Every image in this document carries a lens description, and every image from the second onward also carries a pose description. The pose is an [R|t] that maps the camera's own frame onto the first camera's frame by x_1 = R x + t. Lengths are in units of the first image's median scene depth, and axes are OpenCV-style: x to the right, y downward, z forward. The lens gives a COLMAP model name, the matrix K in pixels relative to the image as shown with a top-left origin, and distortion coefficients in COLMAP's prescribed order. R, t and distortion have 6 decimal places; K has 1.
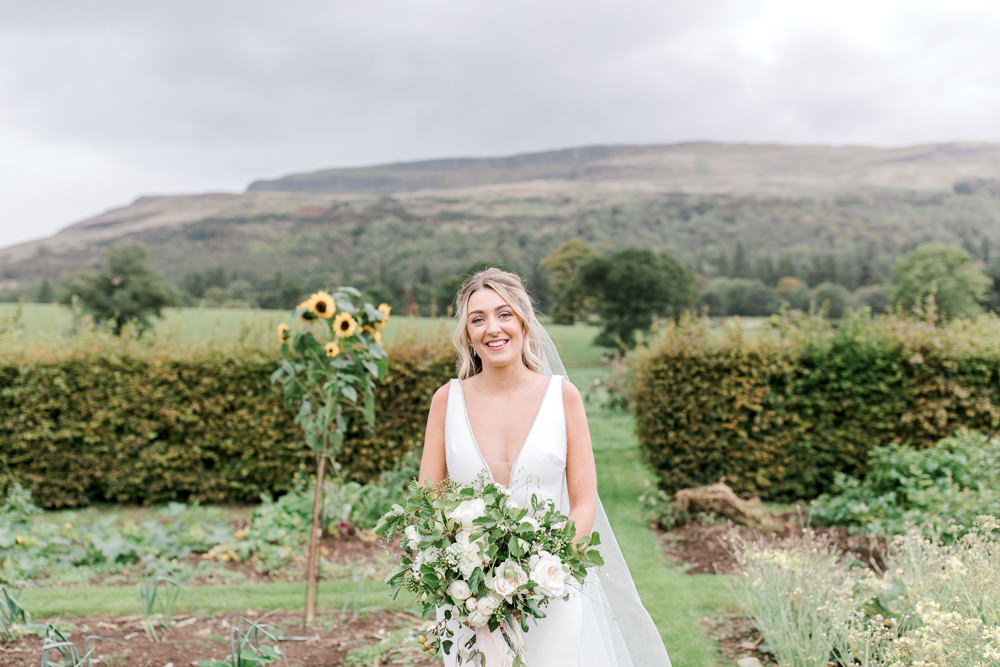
lens RADIAL K [[952.4, 0, 495.1], [0, 952.4, 357.7], [0, 0, 1]] dist [-0.002912, 0.000000]
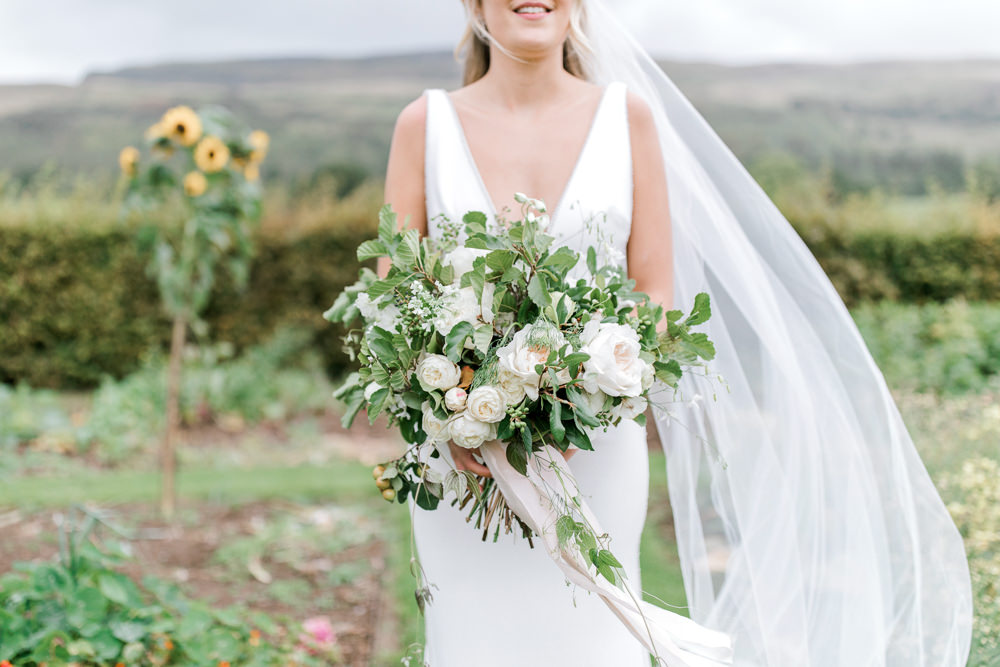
lens RADIAL K [[952.4, 0, 480.3], [0, 952.4, 315.5], [0, 0, 1]] dist [-0.002912, 0.000000]
pose [[0.990248, 0.007528, 0.139111, -0.031298], [-0.015379, 0.998343, 0.055445, 0.041280], [-0.138463, -0.057044, 0.988723, 0.118548]]
